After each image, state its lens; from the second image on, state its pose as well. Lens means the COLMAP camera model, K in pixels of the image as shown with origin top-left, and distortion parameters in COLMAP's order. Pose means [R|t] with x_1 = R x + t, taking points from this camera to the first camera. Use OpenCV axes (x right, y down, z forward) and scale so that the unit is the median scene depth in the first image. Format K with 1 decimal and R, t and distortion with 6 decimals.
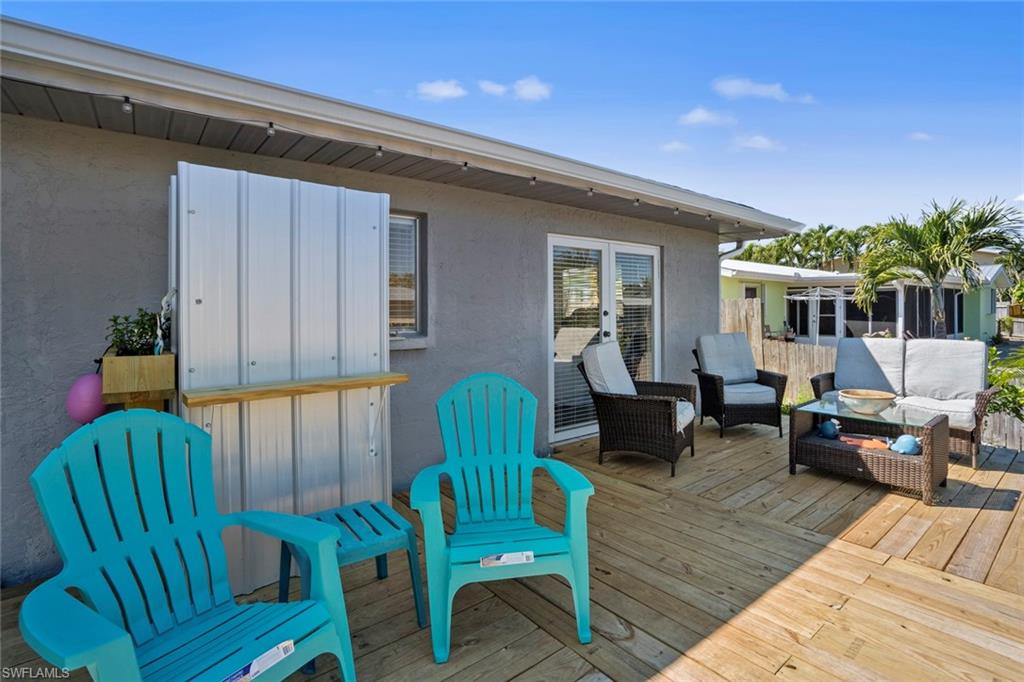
lens RADIAL K [[480.8, 0, 526.9], [0, 480.8, 312.7], [0, 0, 1]] dist [-0.045615, 0.015918]
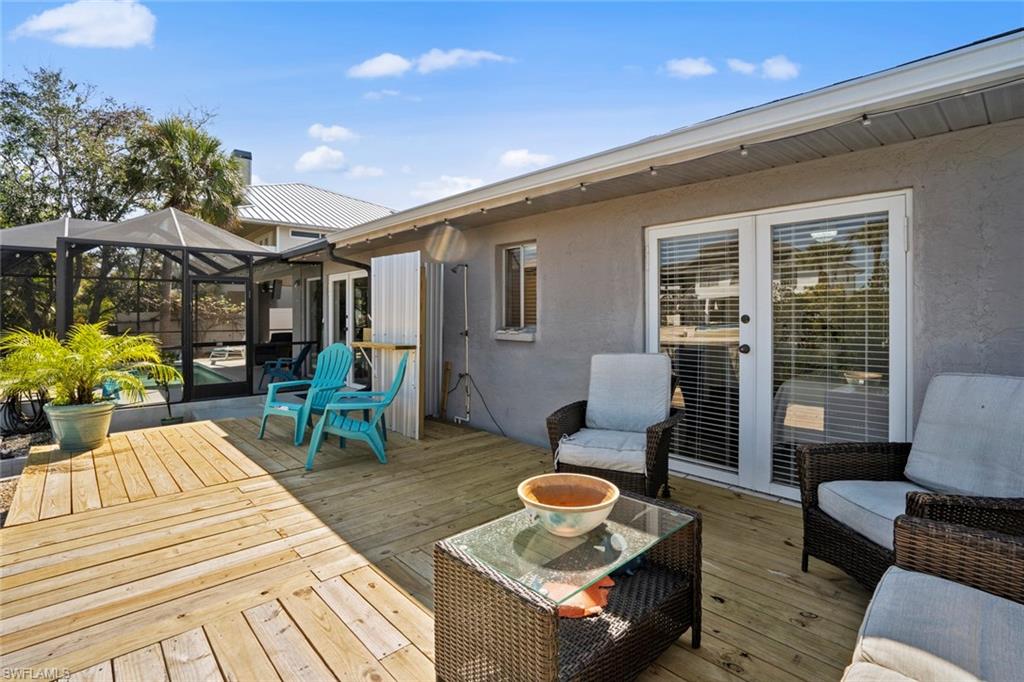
lens RADIAL K [[480.8, 0, 506.7], [0, 480.8, 310.8], [0, 0, 1]] dist [-0.045615, 0.015918]
pose [[0.075482, -0.002986, -0.997143, 1.333997], [-0.012749, 0.999911, -0.003959, -0.006098], [0.997066, 0.013011, 0.075437, 0.994418]]
